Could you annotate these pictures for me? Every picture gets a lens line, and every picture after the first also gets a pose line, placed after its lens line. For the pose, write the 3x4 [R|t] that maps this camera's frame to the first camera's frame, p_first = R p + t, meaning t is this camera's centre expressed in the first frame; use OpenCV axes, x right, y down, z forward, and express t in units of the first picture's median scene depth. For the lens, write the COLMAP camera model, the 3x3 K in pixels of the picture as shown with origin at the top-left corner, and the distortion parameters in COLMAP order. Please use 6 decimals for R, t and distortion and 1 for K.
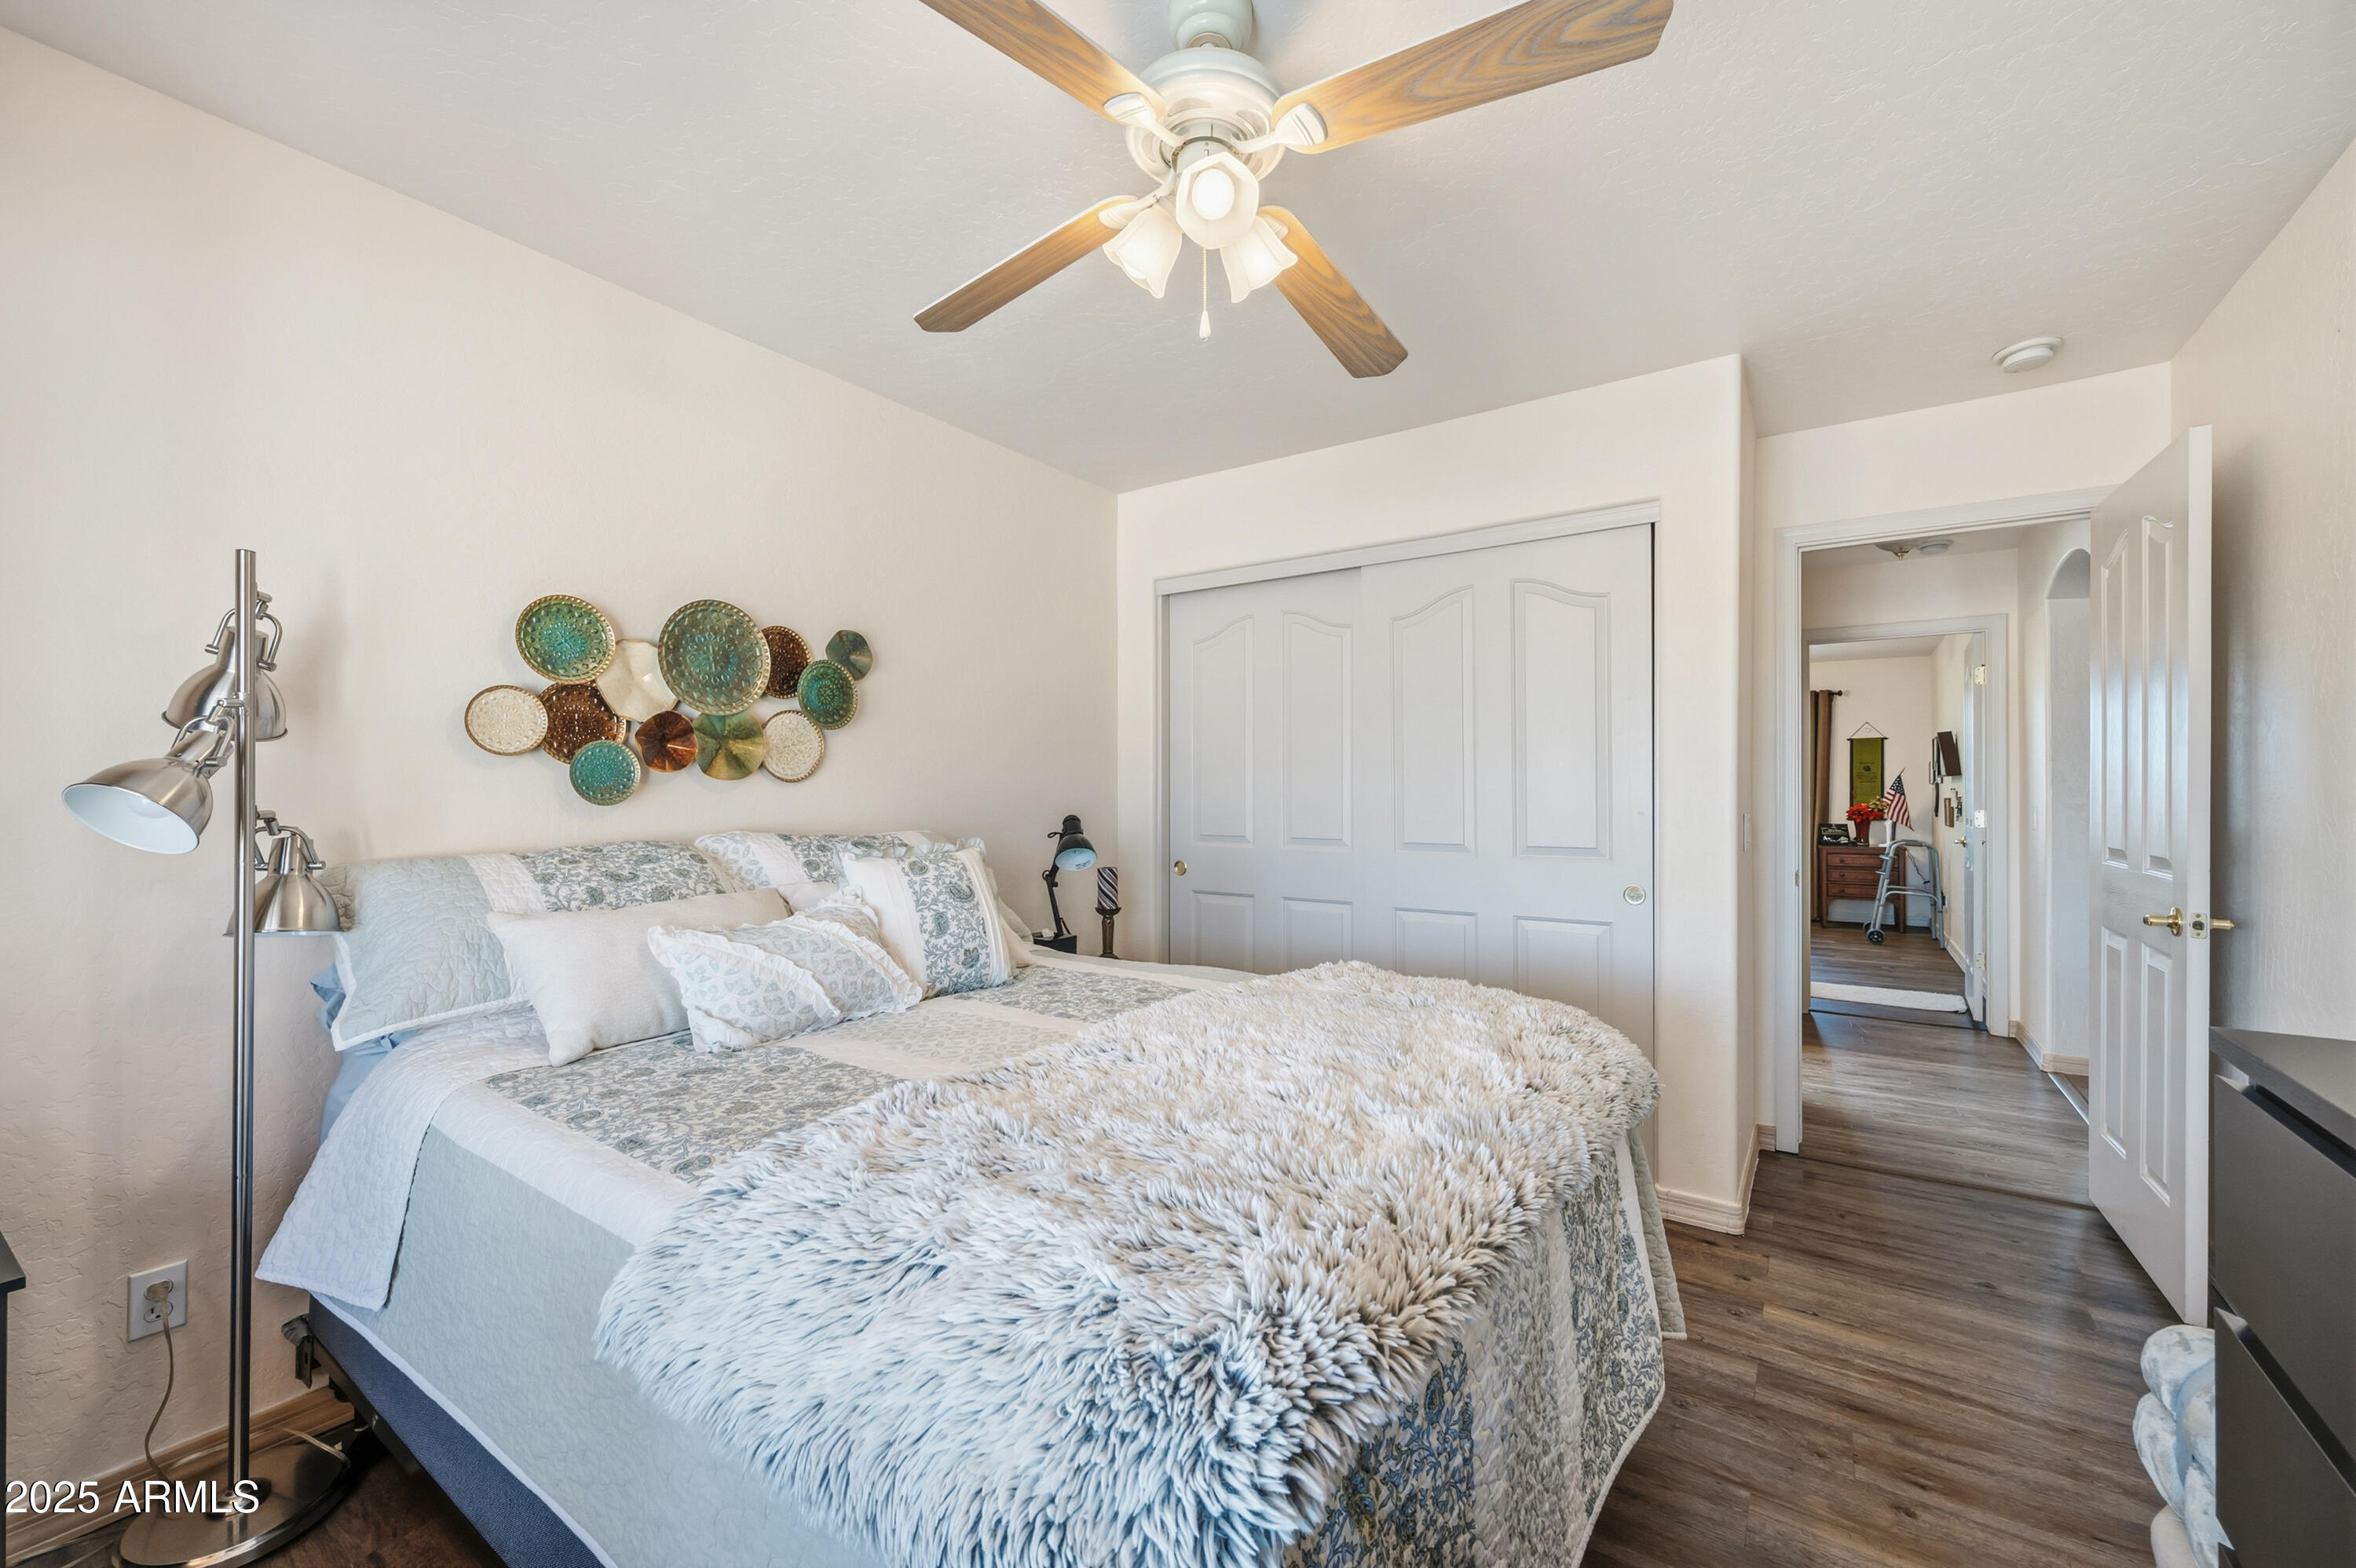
lens RADIAL K [[918.7, 0, 1190.2], [0, 918.7, 785.8], [0, 0, 1]] dist [0.000721, 0.000464]
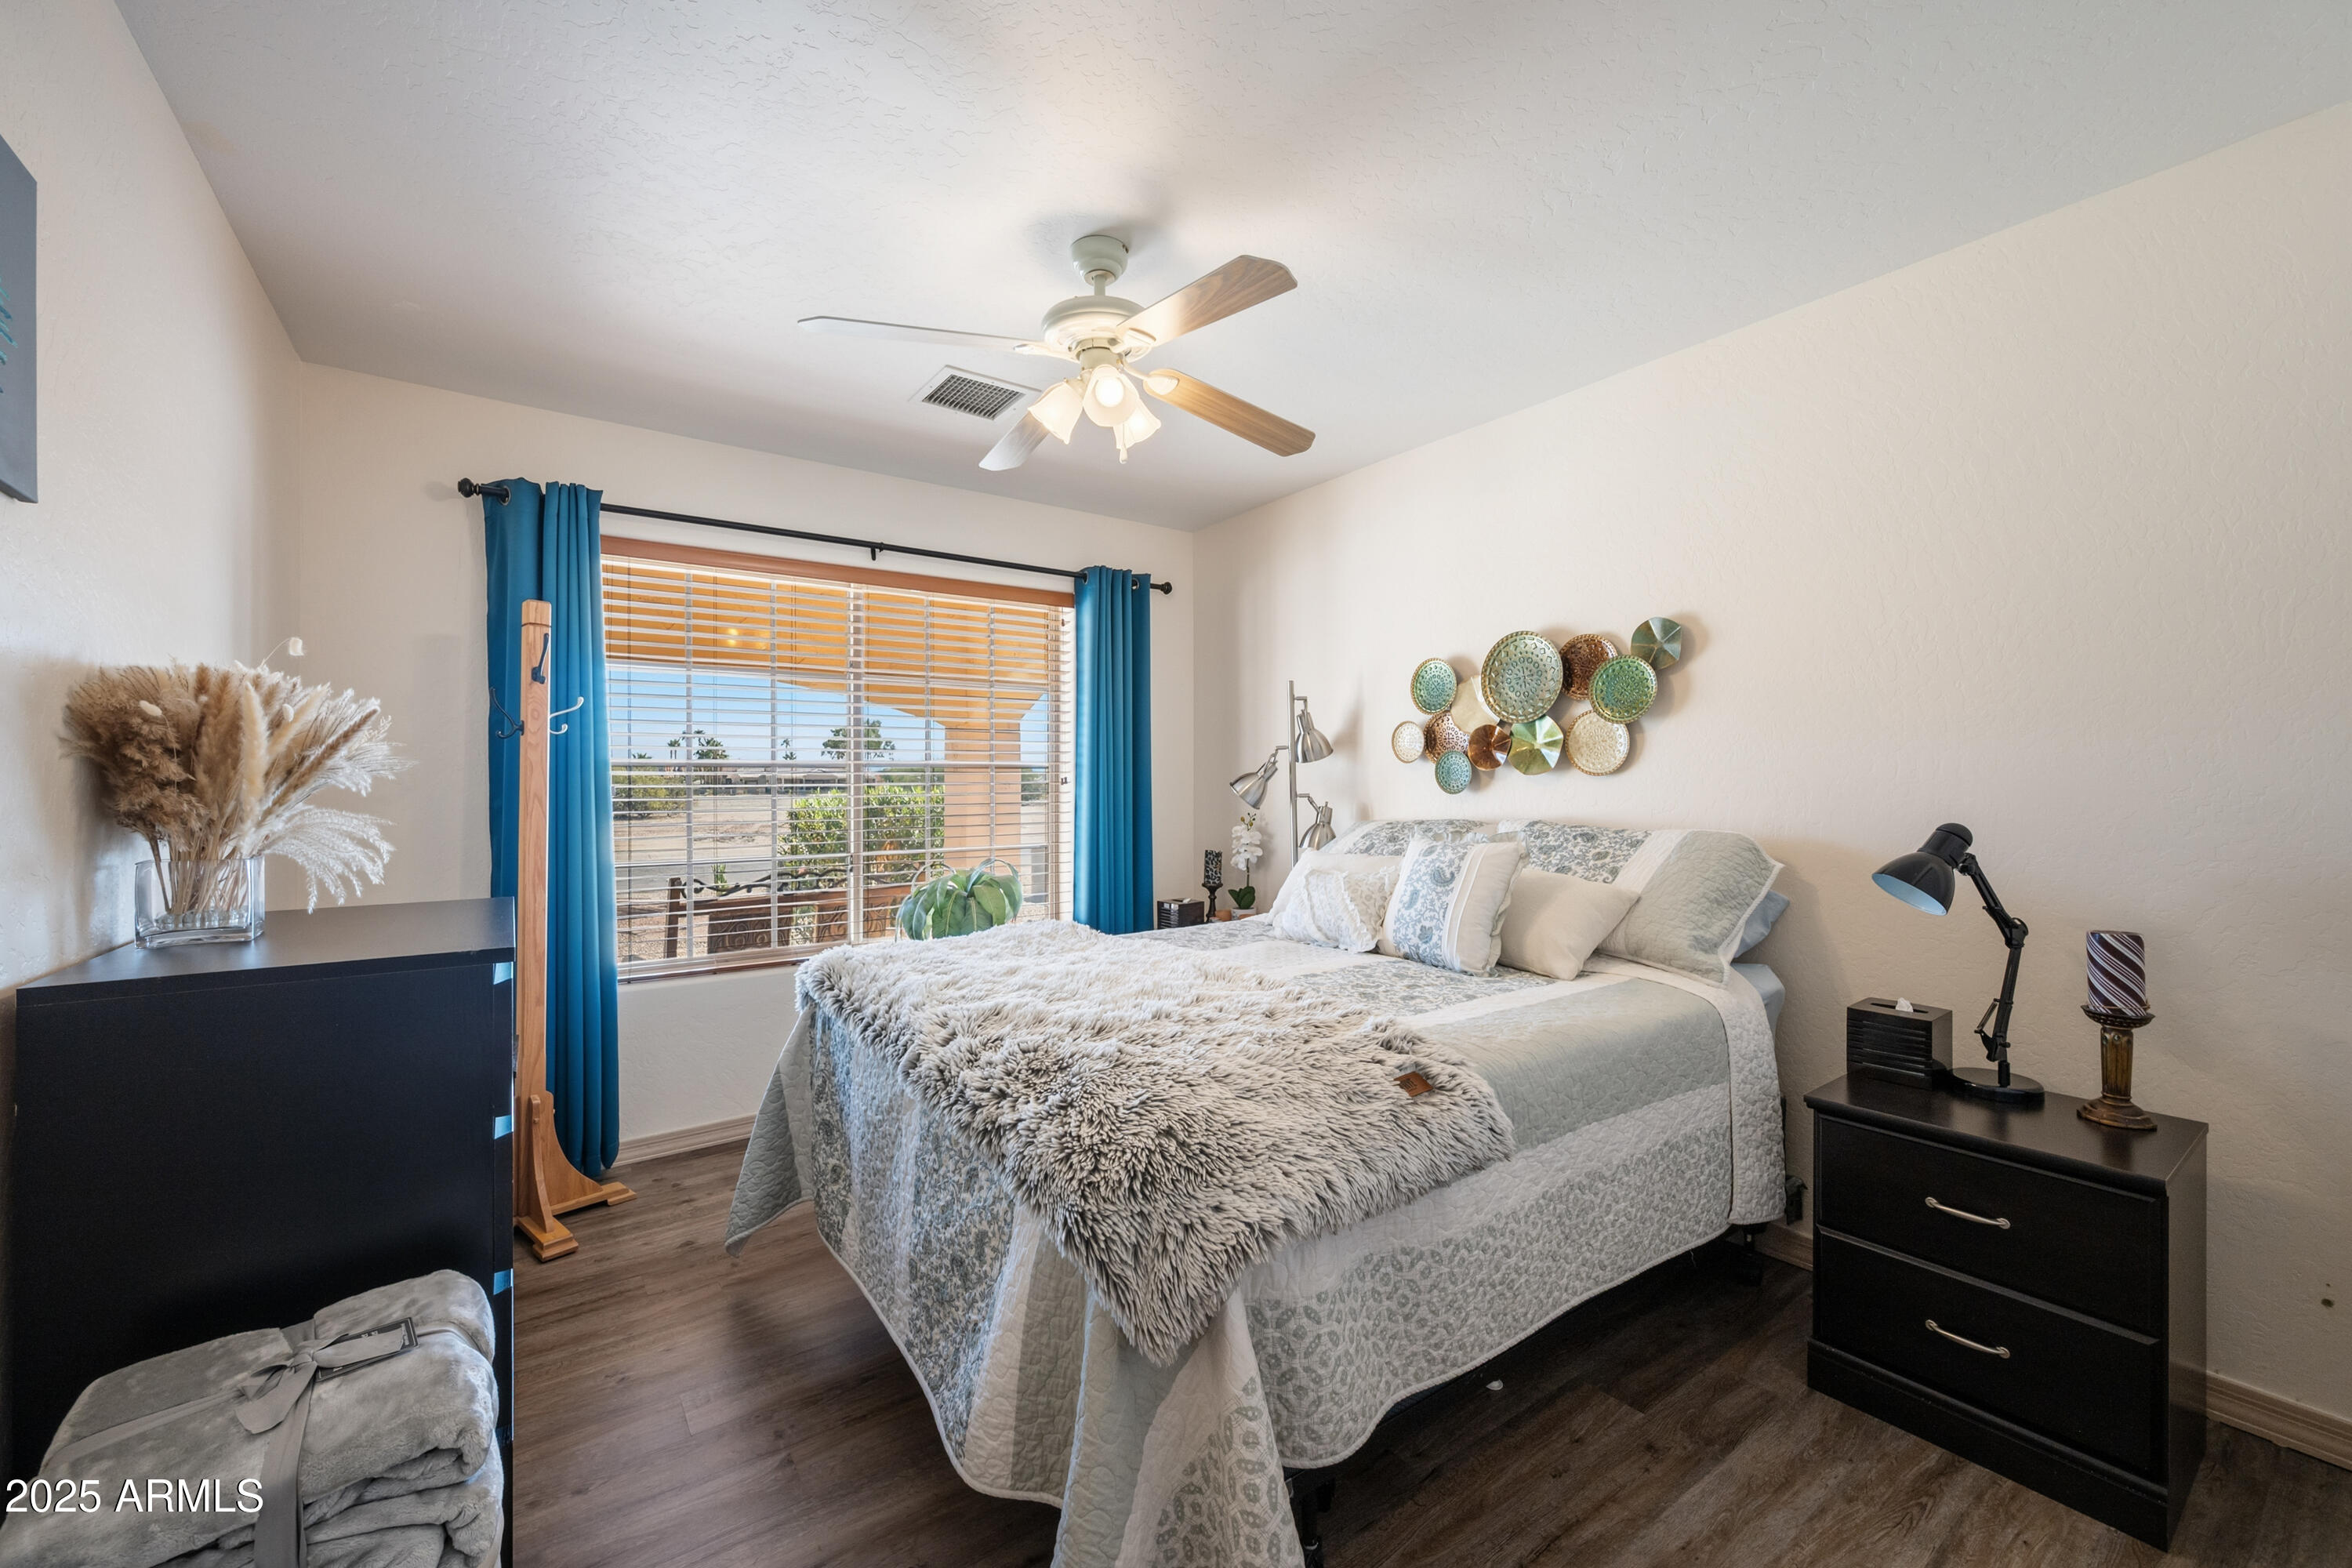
lens RADIAL K [[917.2, 0, 1188.2], [0, 917.2, 785.8], [0, 0, 1]] dist [0.000721, 0.000464]
pose [[-0.318296, 0.001291, -0.947990, 0.839692], [0.010453, 0.999943, -0.002148, 0.005928], [0.947934, -0.010593, -0.318292, 1.003433]]
